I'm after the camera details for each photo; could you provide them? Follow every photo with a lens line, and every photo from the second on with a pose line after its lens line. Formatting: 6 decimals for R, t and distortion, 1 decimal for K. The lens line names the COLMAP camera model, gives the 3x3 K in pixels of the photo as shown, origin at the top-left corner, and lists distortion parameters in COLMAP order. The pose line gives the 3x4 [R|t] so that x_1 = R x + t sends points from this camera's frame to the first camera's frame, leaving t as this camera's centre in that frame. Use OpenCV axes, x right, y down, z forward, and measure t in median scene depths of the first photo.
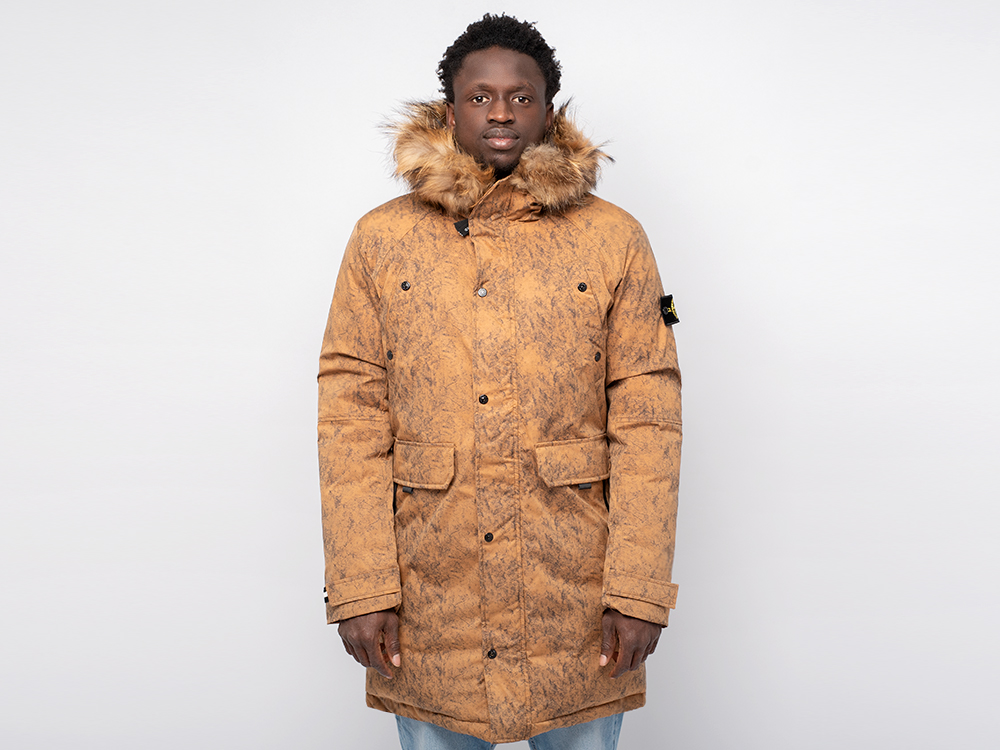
lens RADIAL K [[1455.4, 0, 528.2], [0, 1455.4, 405.2], [0, 0, 1]] dist [-0.057048, 0.000000]
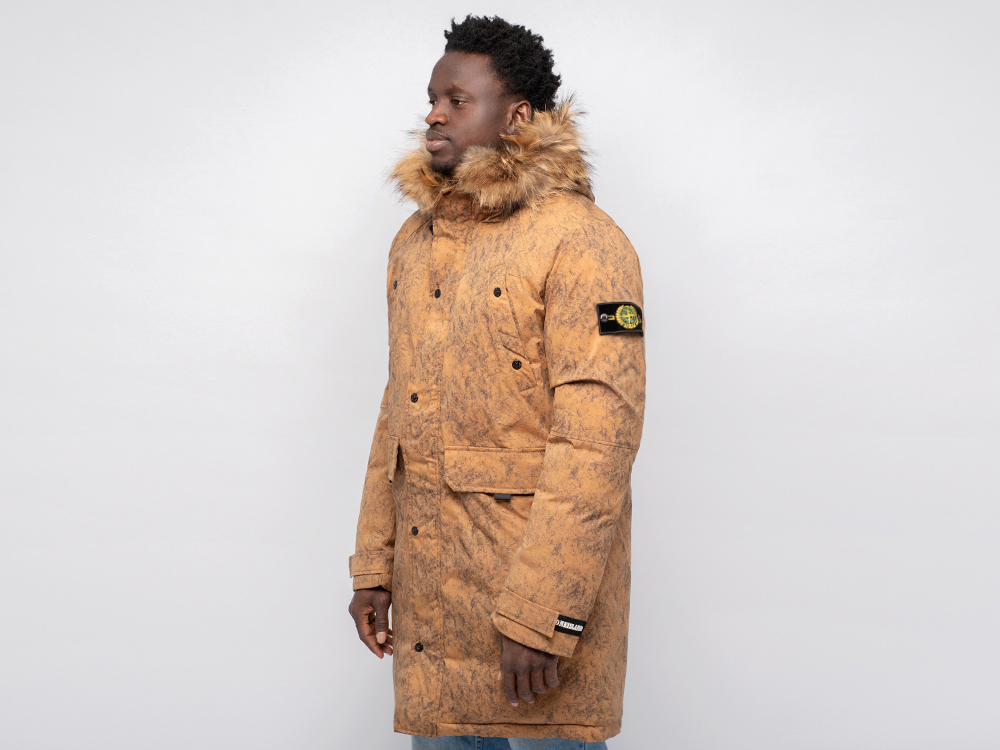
lens RADIAL K [[1455.4, 0, 569.0], [0, 1455.4, 426.2], [0, 0, 1]] dist [-0.057048, 0.000000]
pose [[0.753405, 0.100491, -0.649833, 0.706128], [-0.085764, 0.994829, 0.054408, -0.048363], [0.651940, 0.014741, 0.758128, 0.291717]]
